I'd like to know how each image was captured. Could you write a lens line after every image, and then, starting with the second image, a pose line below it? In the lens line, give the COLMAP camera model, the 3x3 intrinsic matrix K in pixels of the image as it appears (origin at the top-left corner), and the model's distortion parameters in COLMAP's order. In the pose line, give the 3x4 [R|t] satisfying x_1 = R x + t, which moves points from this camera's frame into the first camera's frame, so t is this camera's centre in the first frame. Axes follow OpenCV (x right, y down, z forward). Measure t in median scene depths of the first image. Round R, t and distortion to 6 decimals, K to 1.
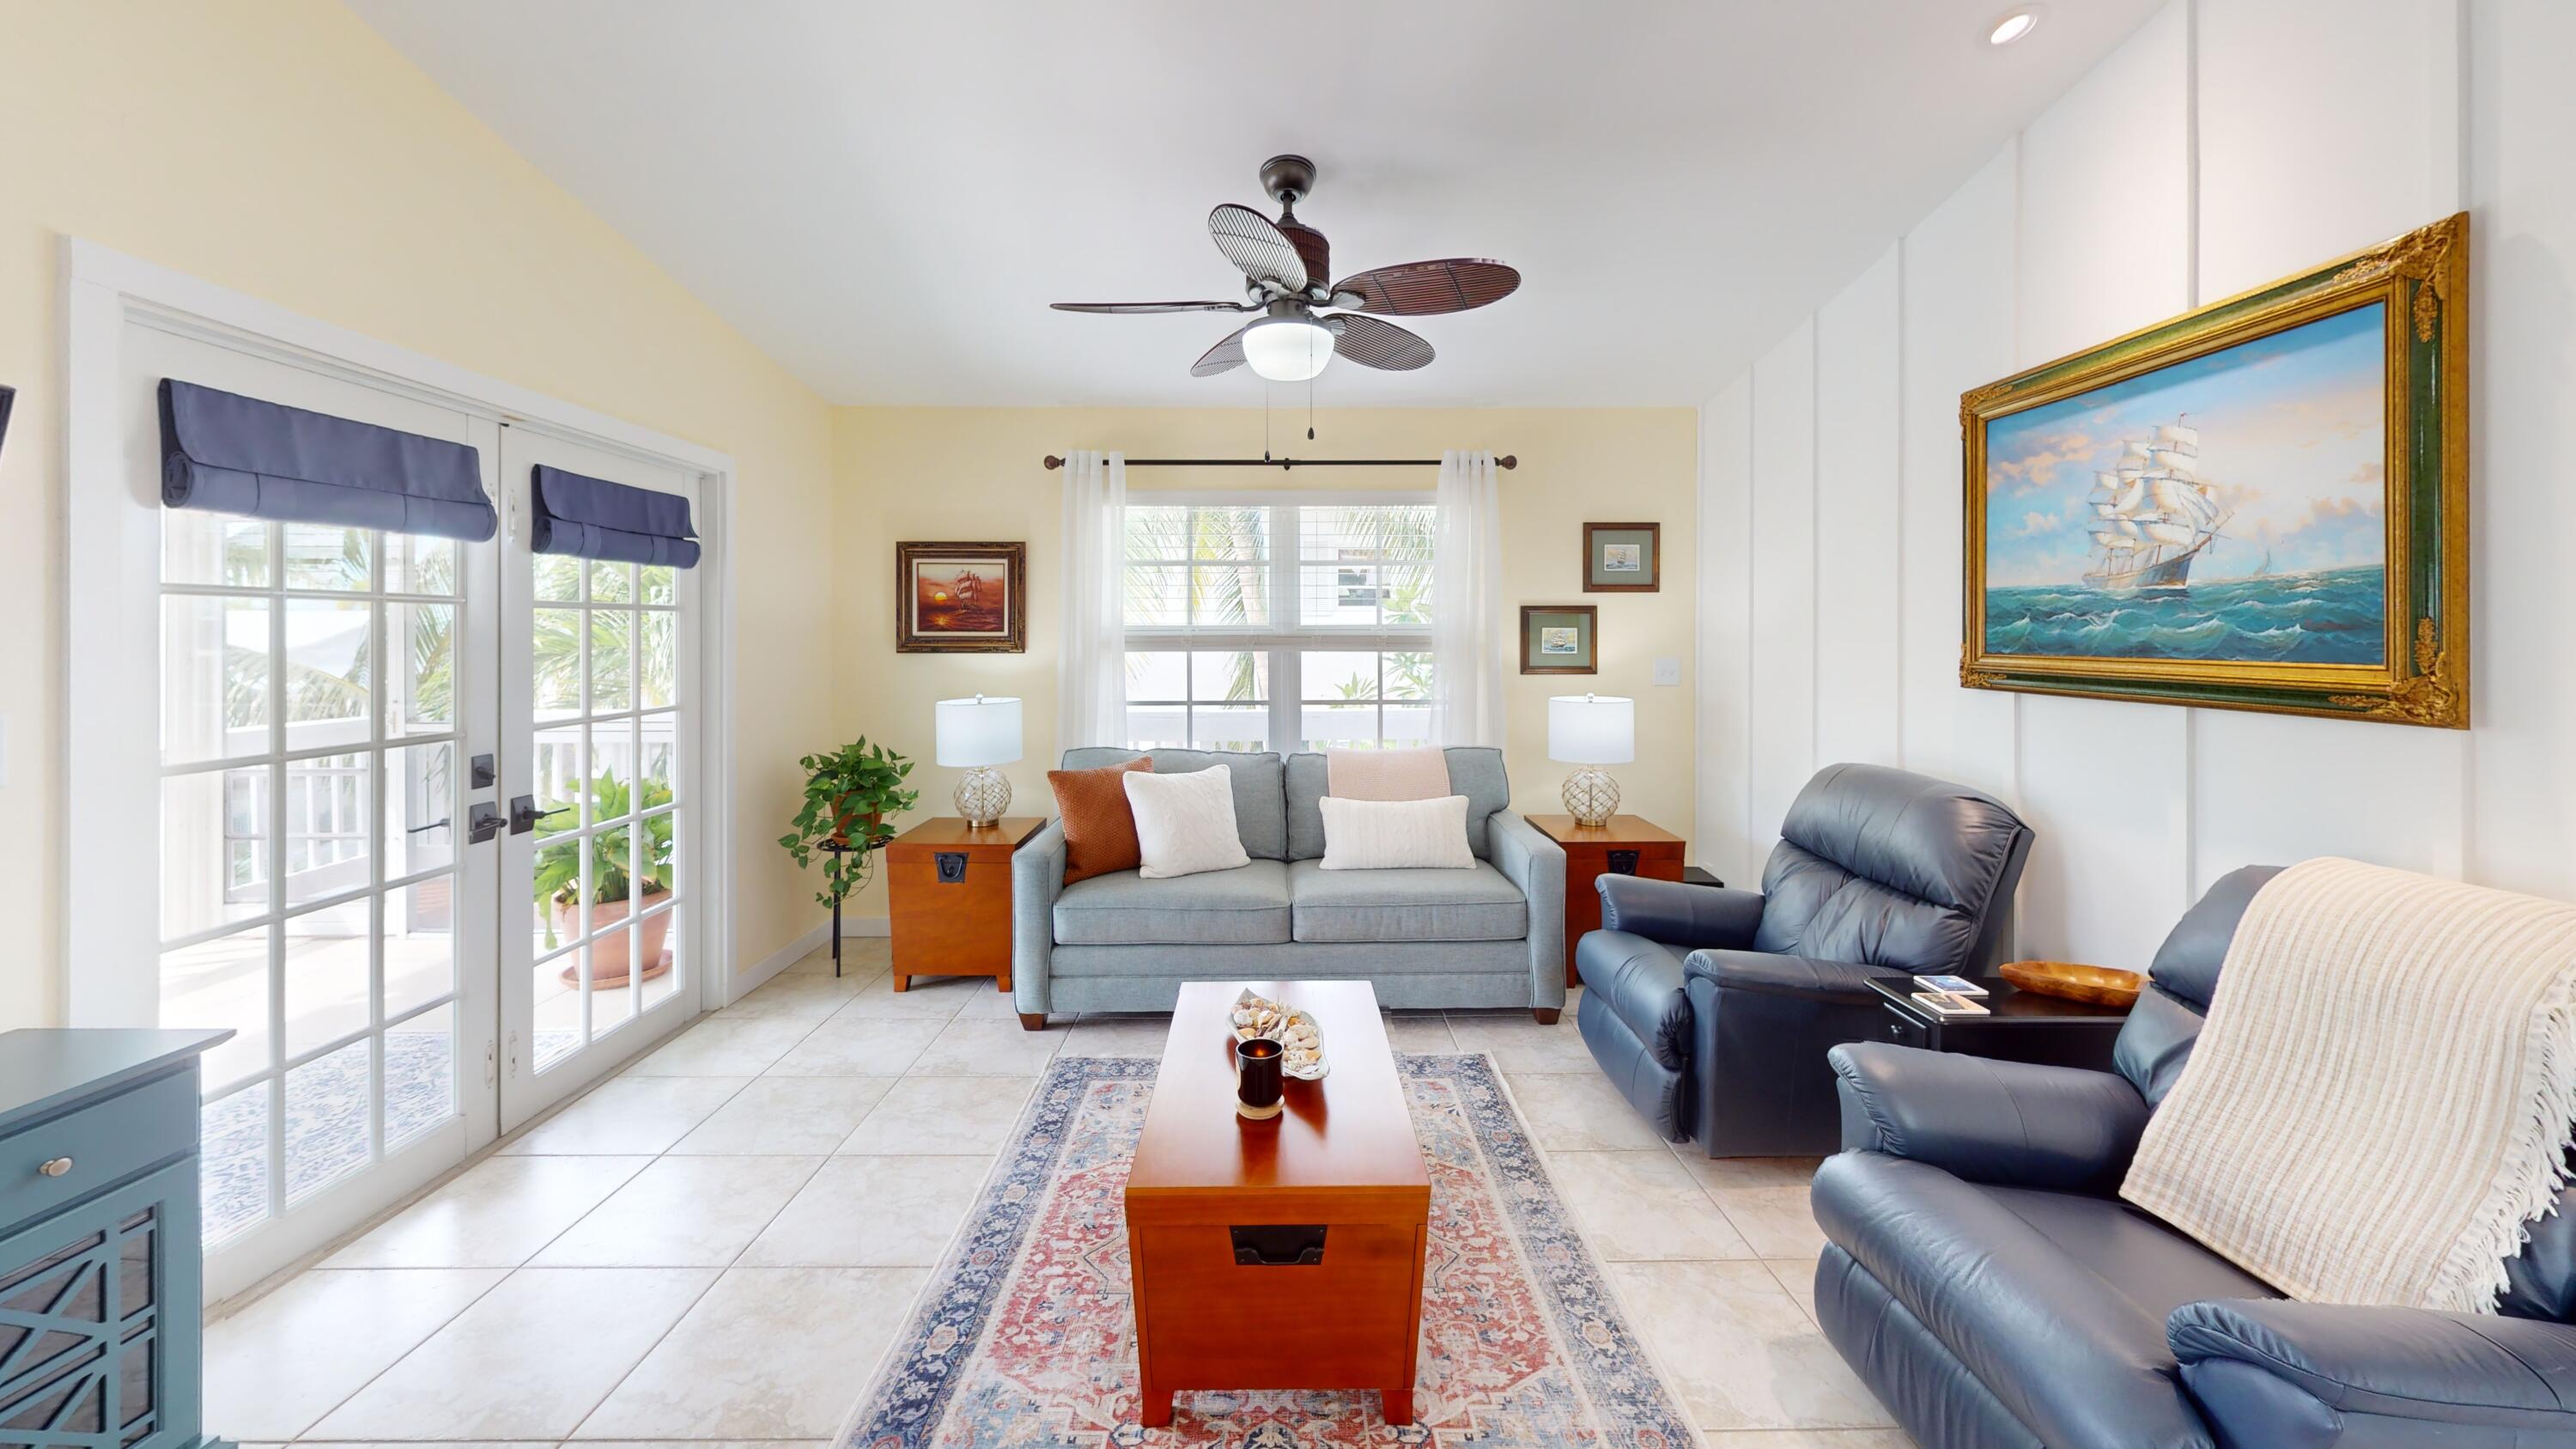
lens RADIAL K [[970.3, 0, 1288.0], [0, 970.3, 724.5], [0, 0, 1]] dist [-0.000759, -0.000058]
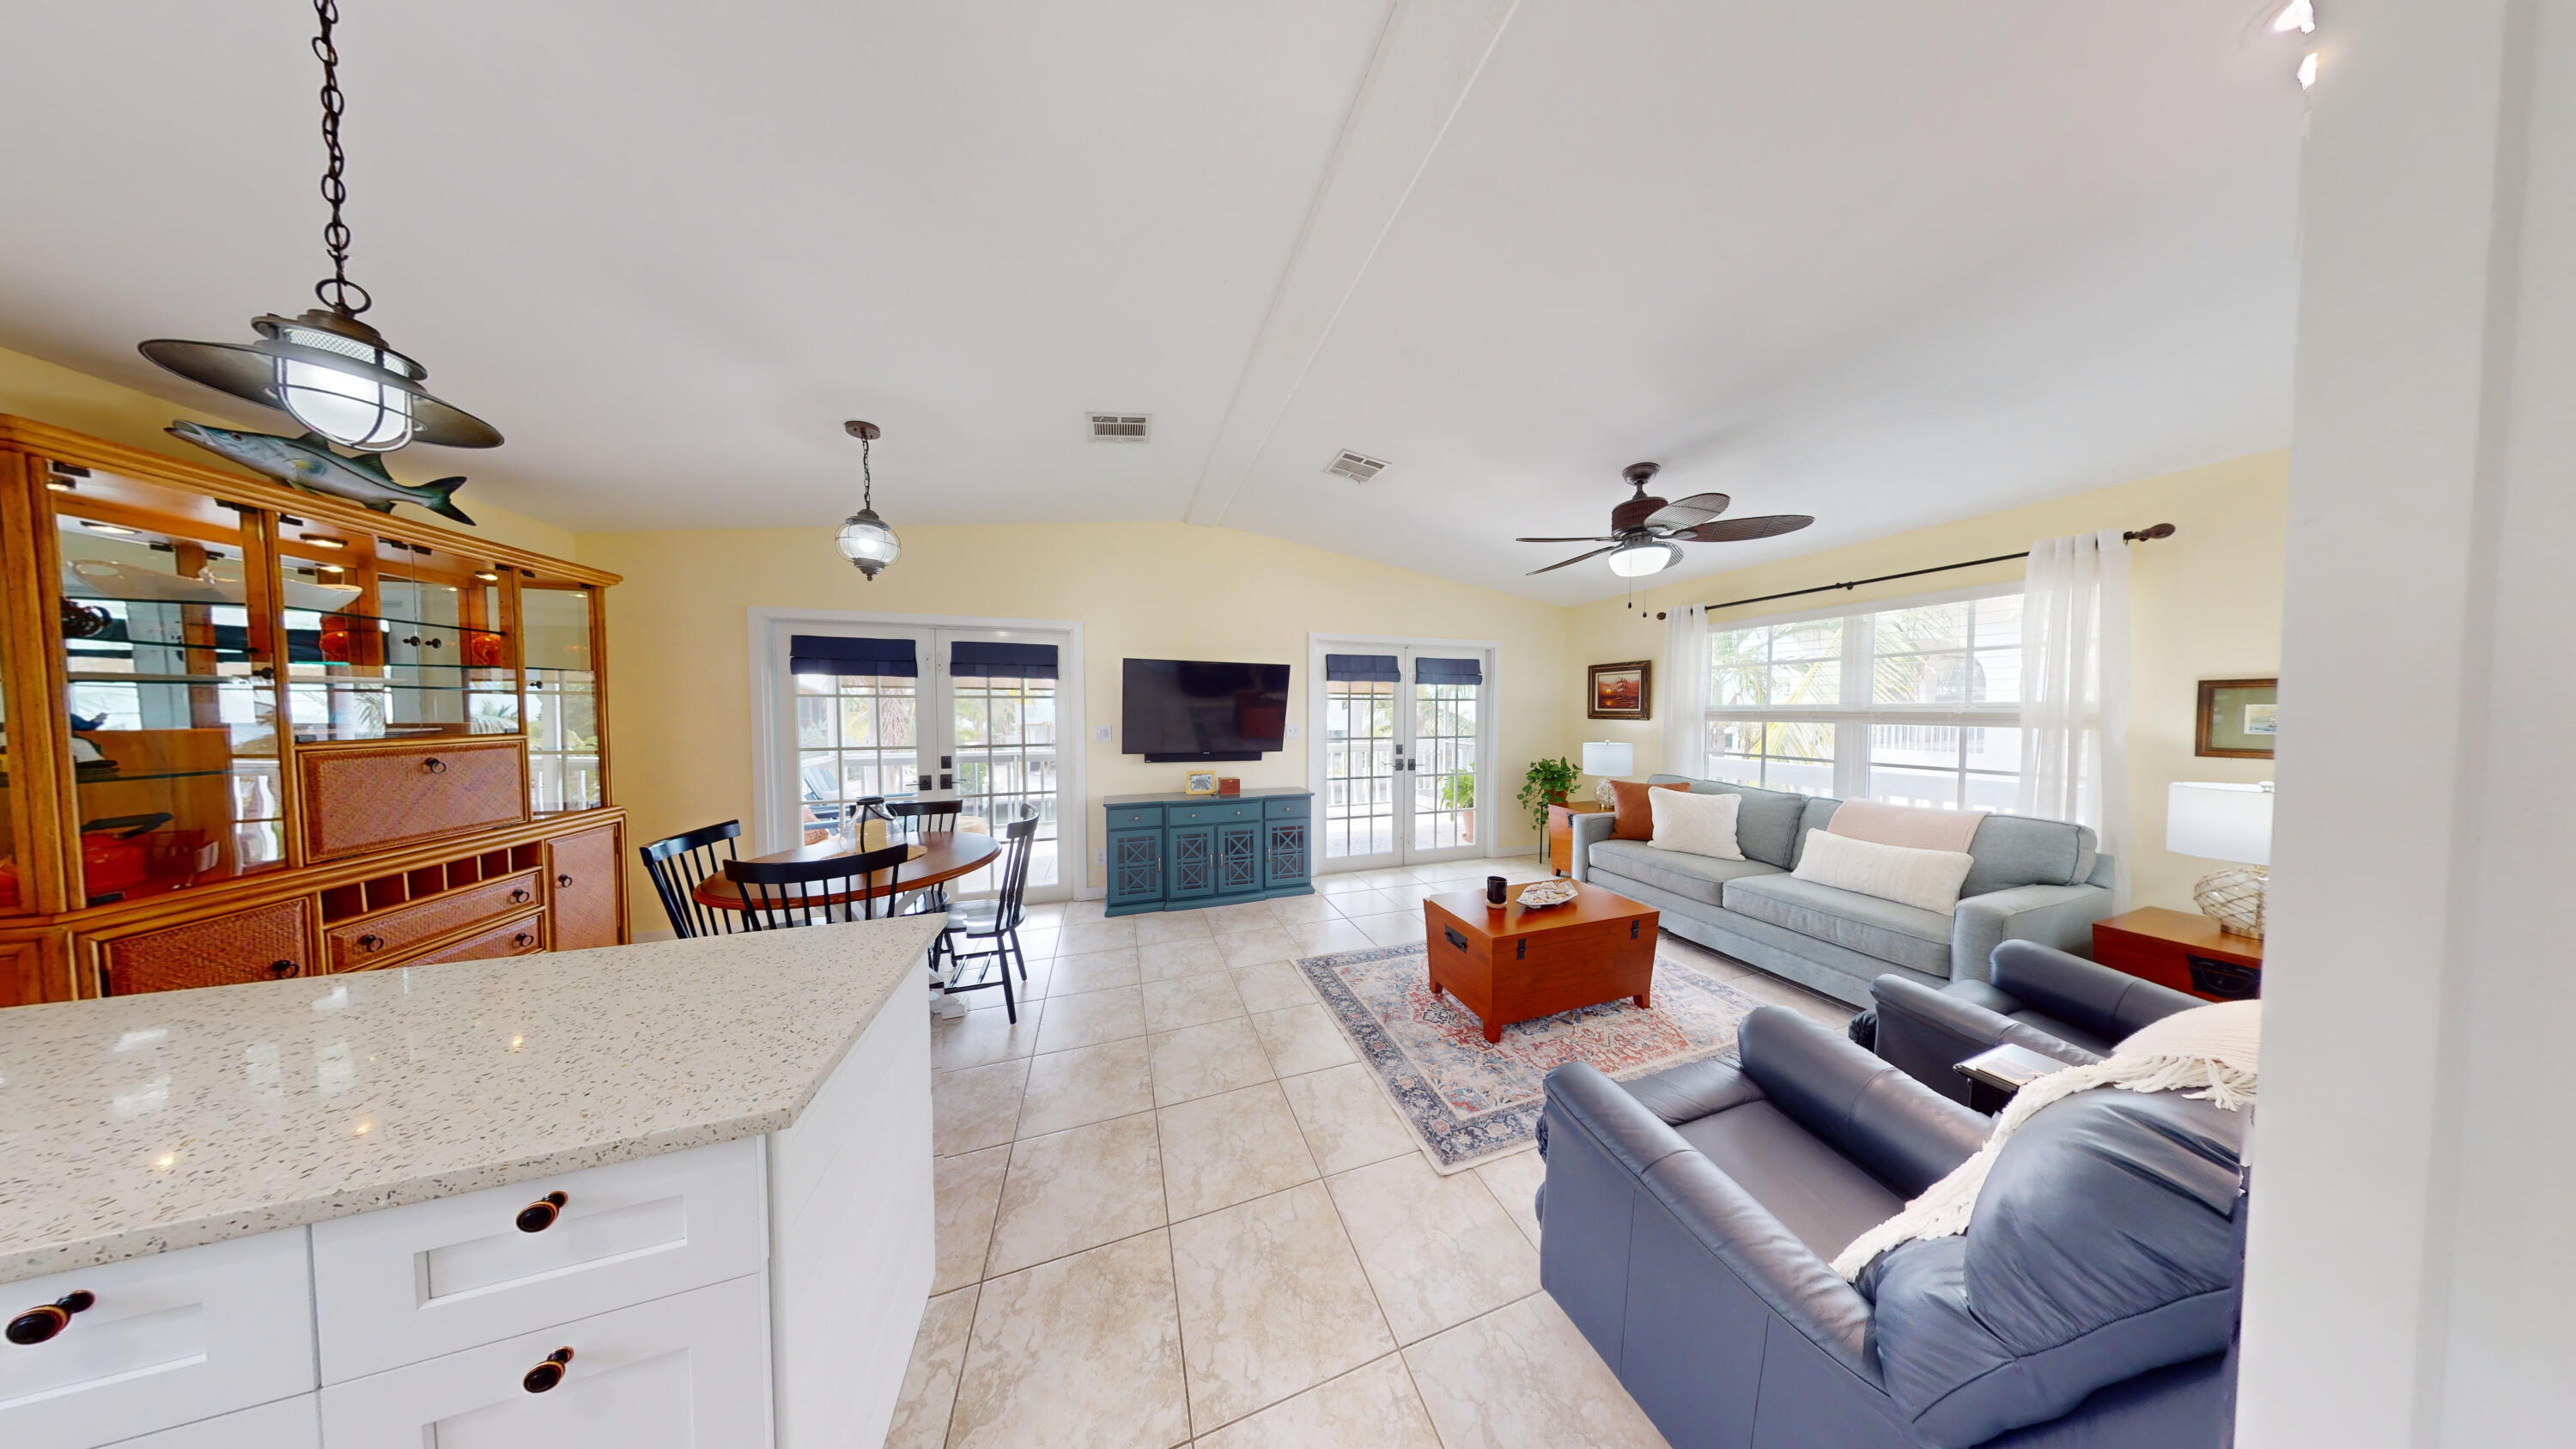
lens RADIAL K [[970.3, 0, 1288.0], [0, 970.3, 724.5], [0, 0, 1]] dist [-0.000759, -0.000058]
pose [[0.160528, 0.020439, -0.986820, 1.548406], [-0.094458, 0.995515, 0.005253, -0.012165], [0.982501, 0.092369, 0.161738, 0.038526]]
